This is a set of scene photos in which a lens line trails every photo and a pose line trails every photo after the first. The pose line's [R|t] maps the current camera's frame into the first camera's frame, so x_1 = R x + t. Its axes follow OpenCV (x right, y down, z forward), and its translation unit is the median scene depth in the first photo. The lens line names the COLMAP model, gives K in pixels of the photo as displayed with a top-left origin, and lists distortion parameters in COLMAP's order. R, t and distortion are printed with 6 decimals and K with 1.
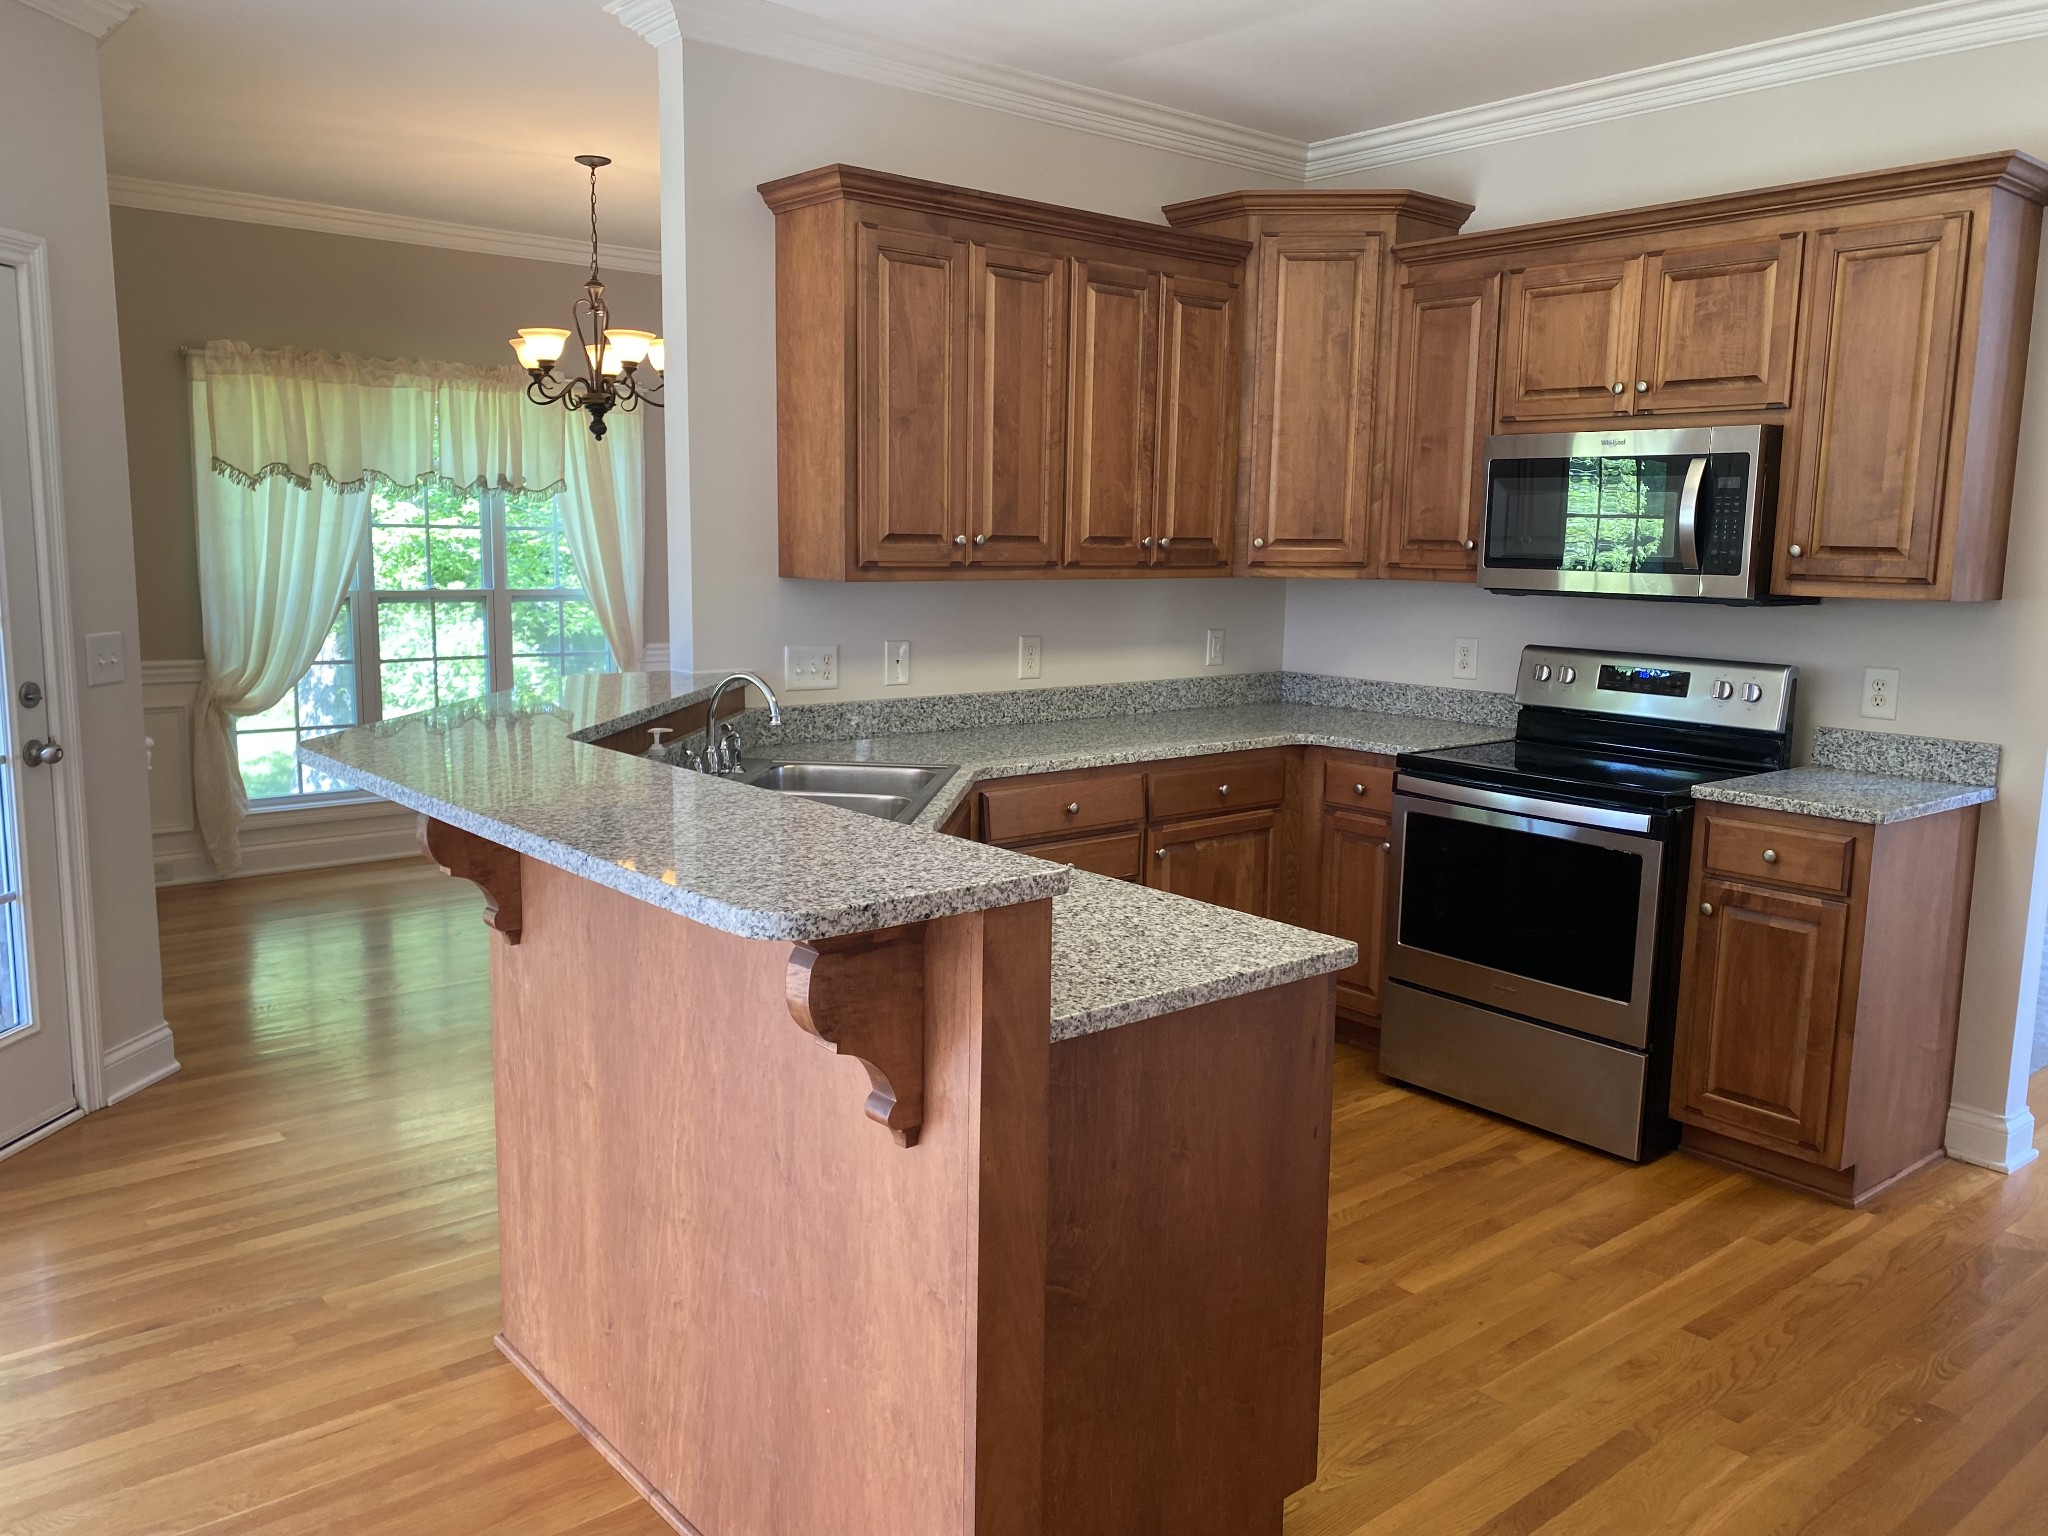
lens RADIAL K [[1567.2, 0, 1024.0], [0, 1567.2, 768.0], [0, 0, 1]] dist [0.002476, -0.009083]
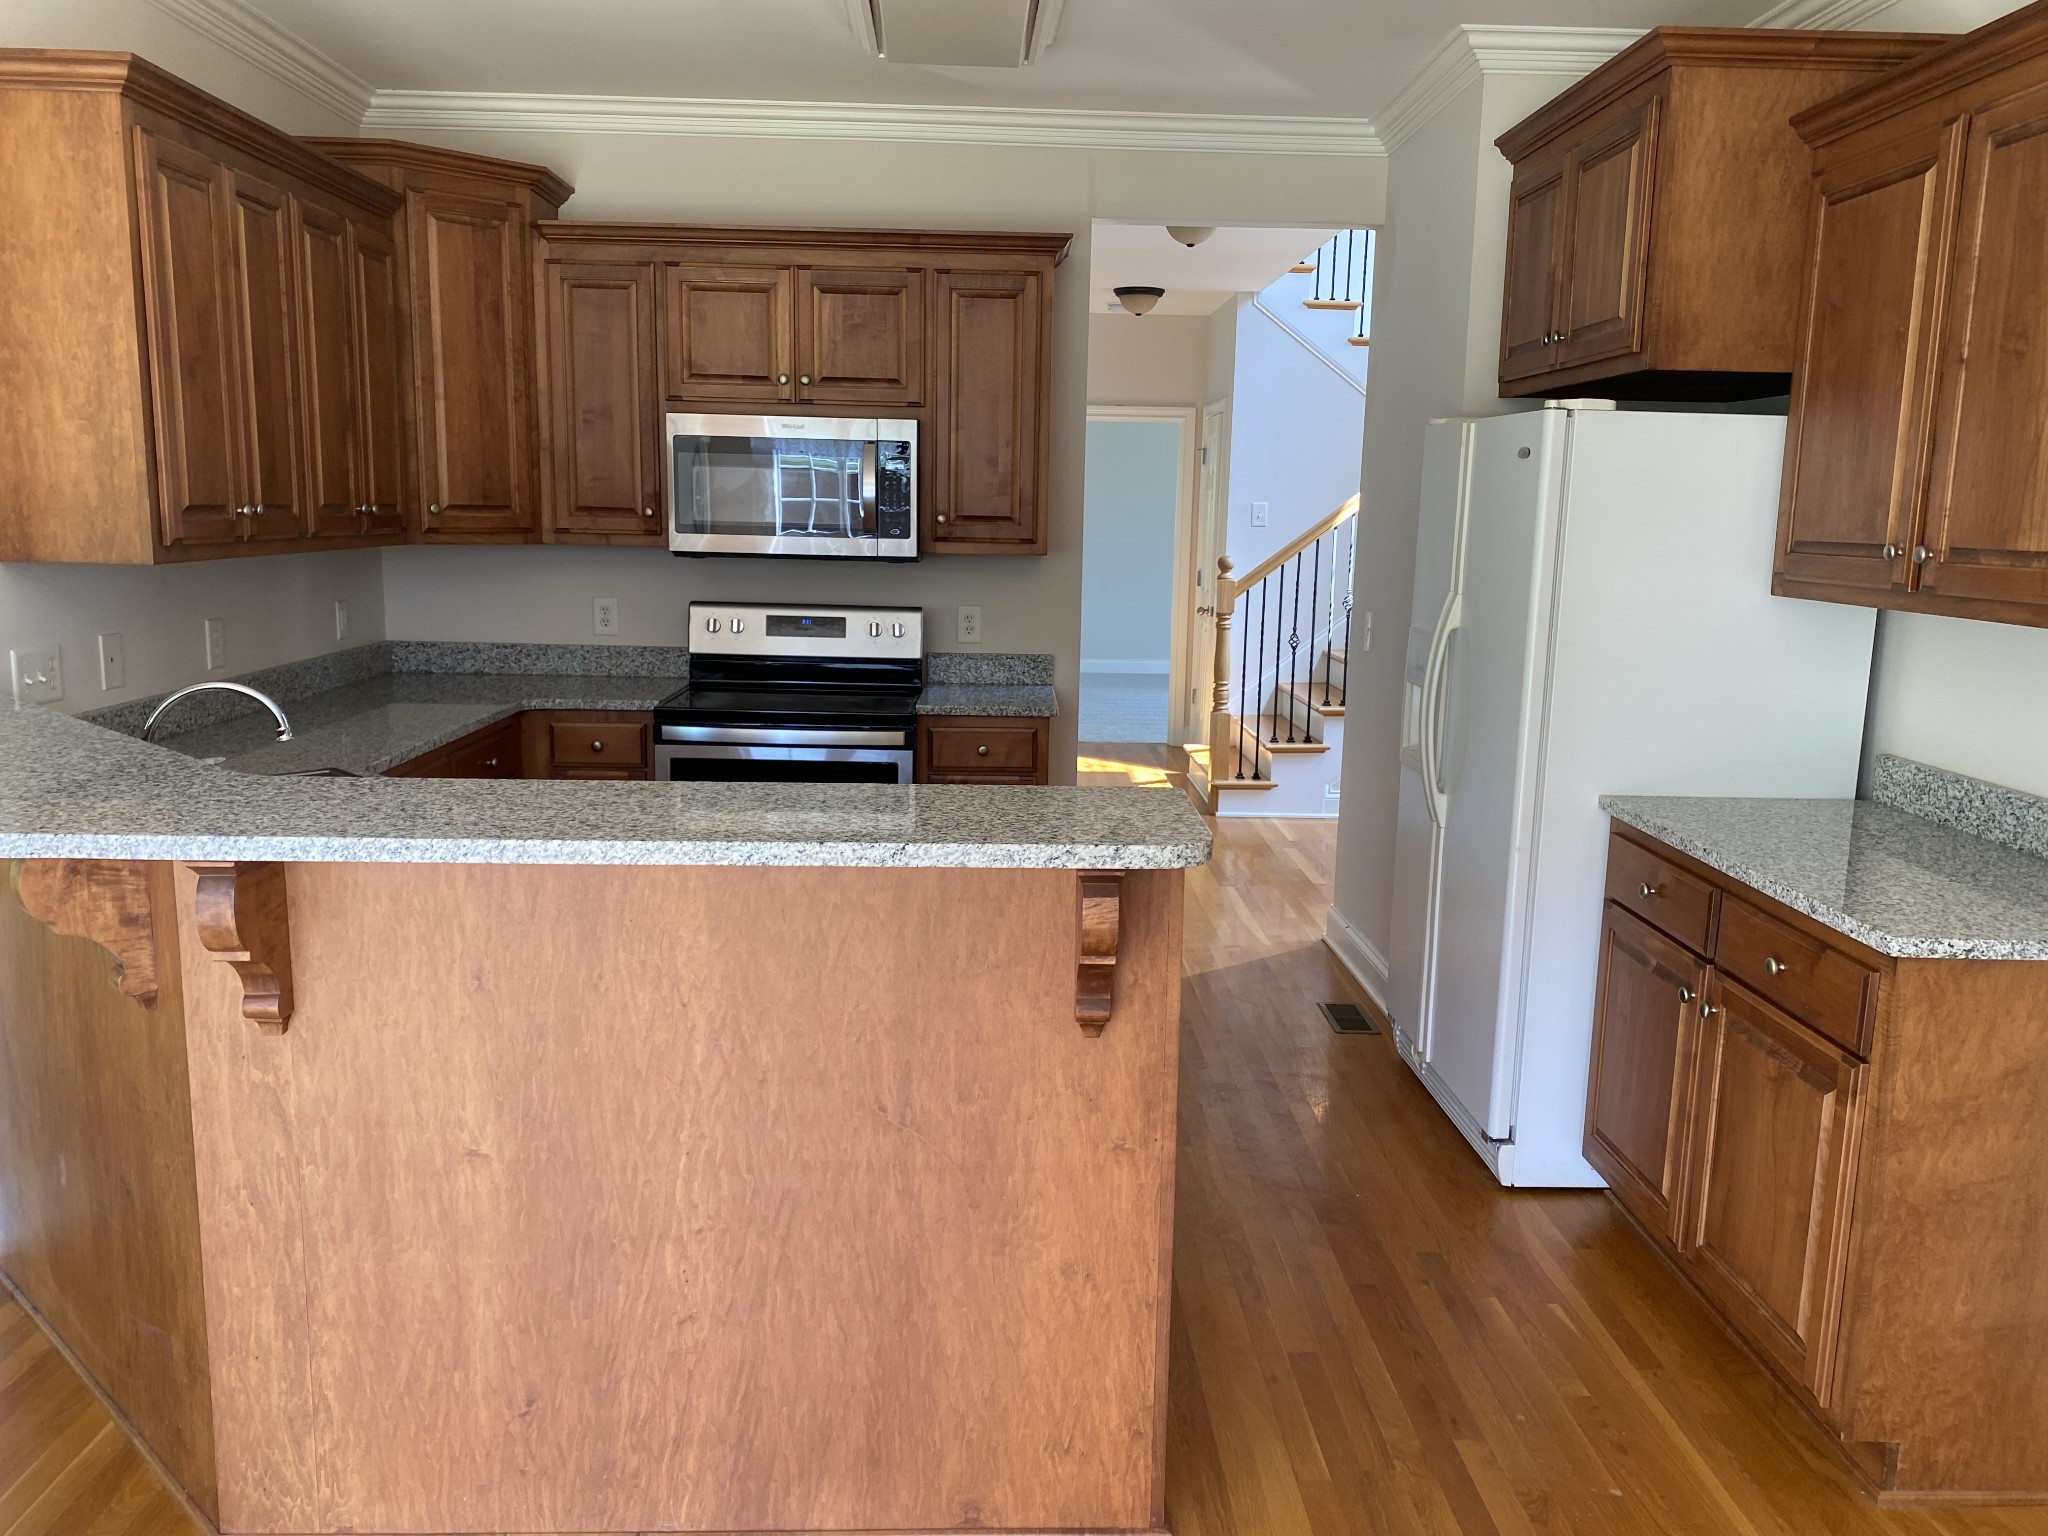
lens RADIAL K [[1561.0, 0, 1037.5], [0, 1561.0, 764.3], [0, 0, 1]] dist [0.030118, -0.039015]
pose [[0.620499, -0.131833, 0.773047, -0.459414], [0.106132, 0.990816, 0.083782, -0.033955], [-0.776992, 0.030058, 0.628792, 0.120345]]
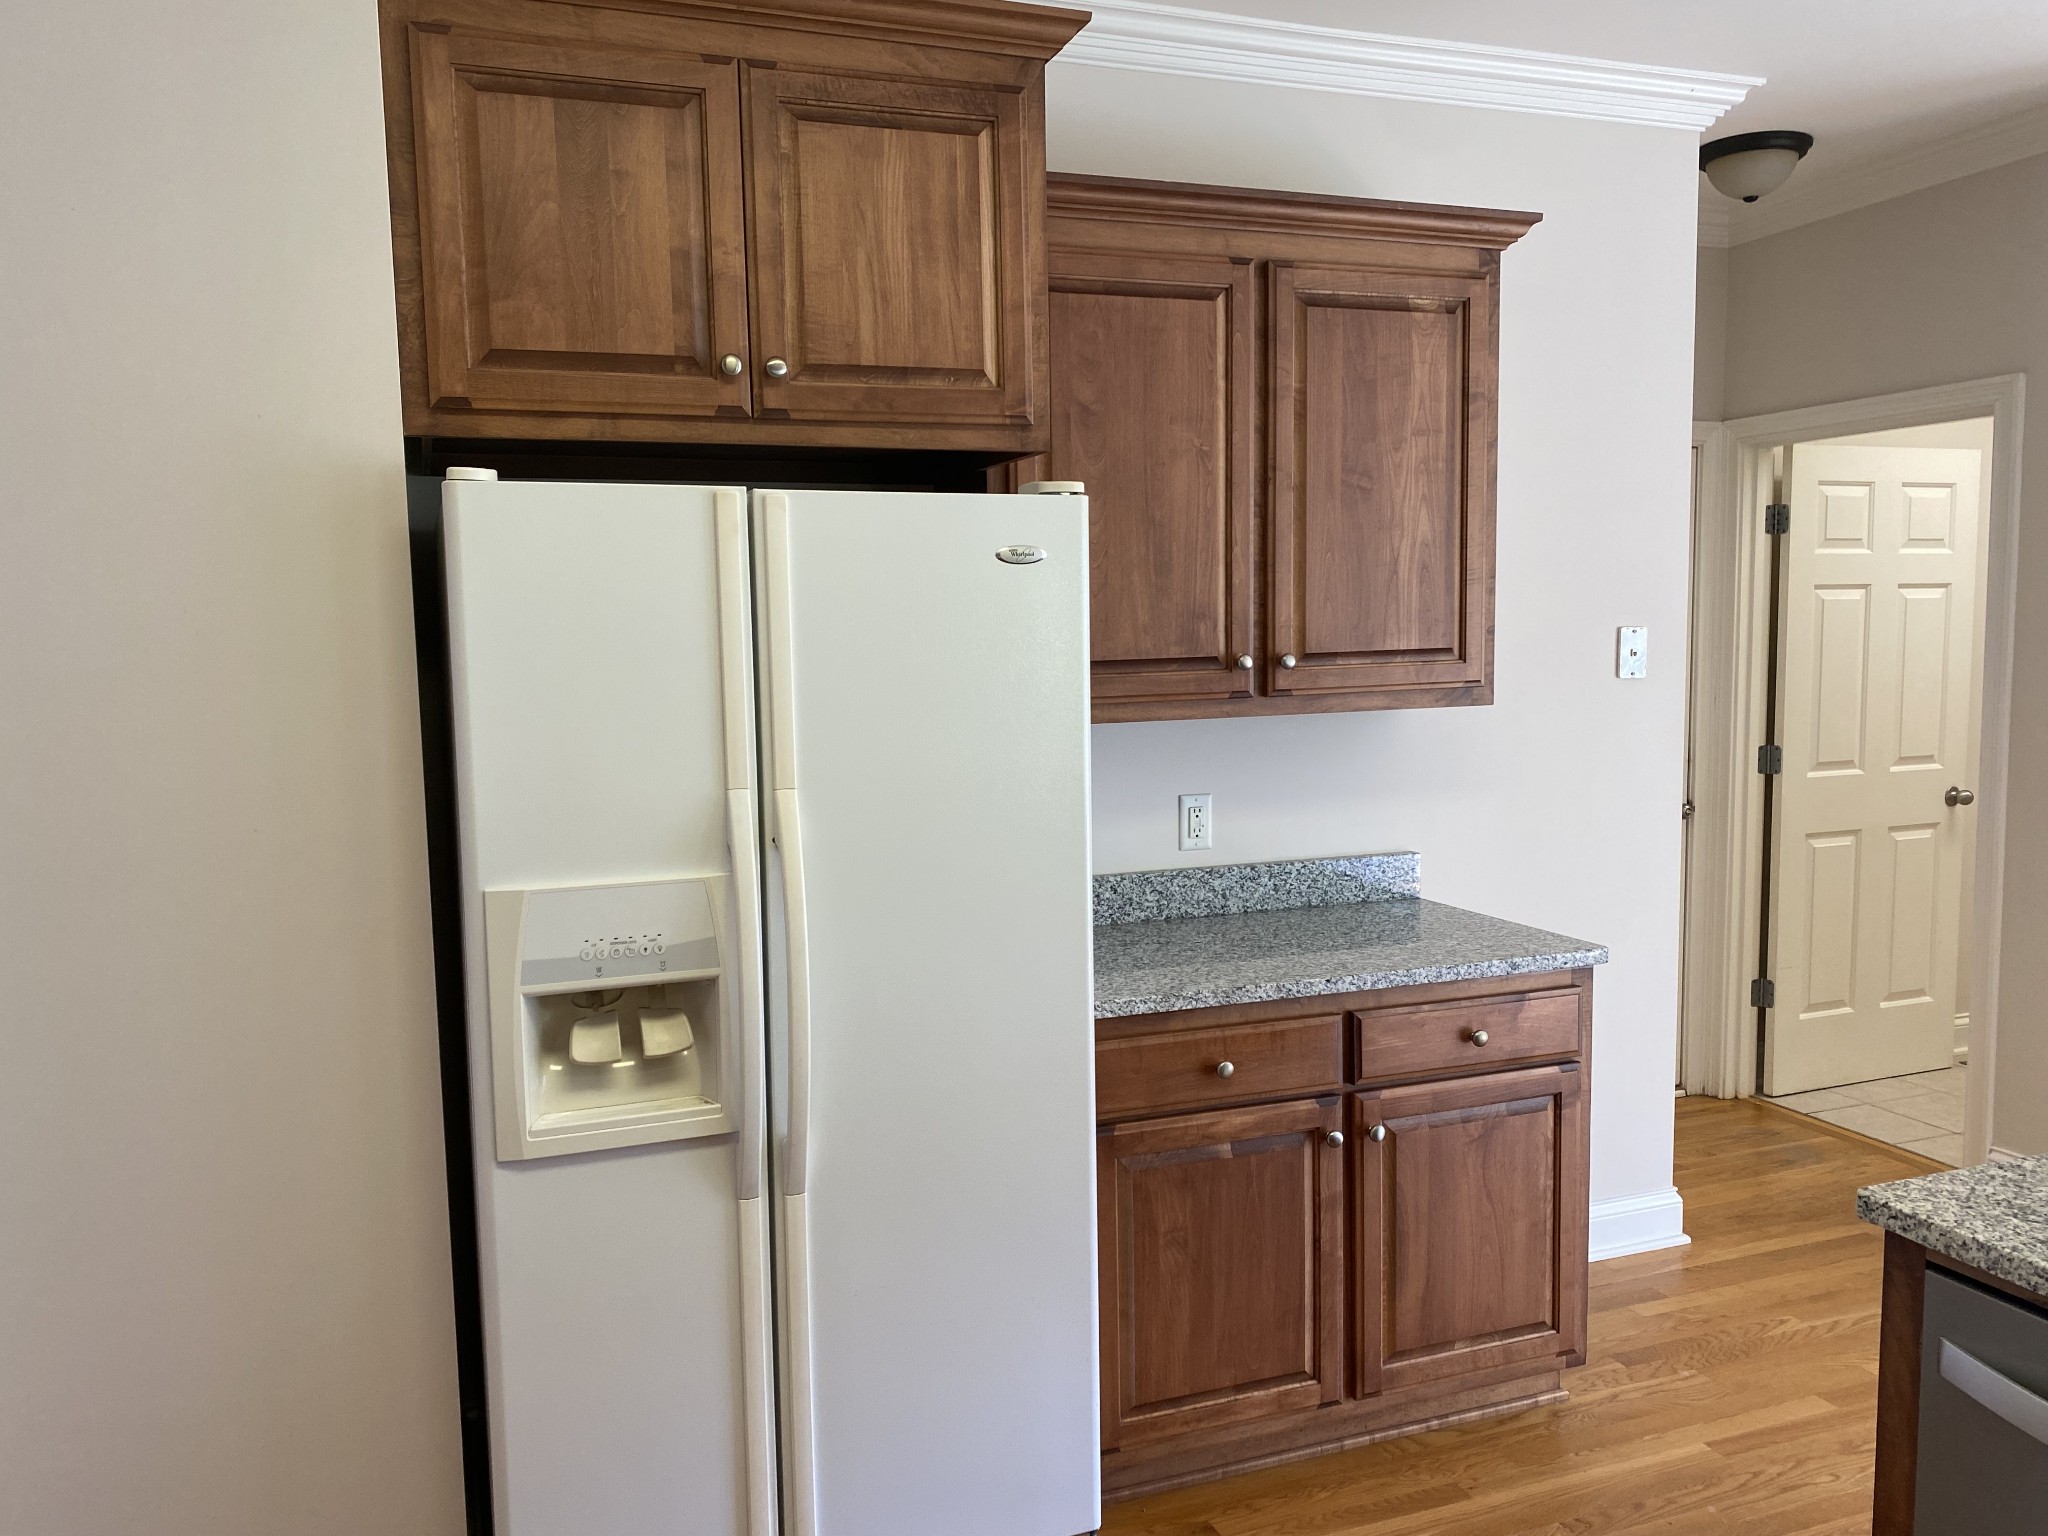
lens RADIAL K [[1555.5, 0, 988.6], [0, 1555.5, 785.8], [0, 0, 1]] dist [0.012645, 0.005783]
pose [[-0.935807, -0.033556, 0.350913, 0.192234], [0.059227, 0.966341, 0.250353, -0.162907], [-0.347503, 0.255066, -0.902321, 0.982684]]
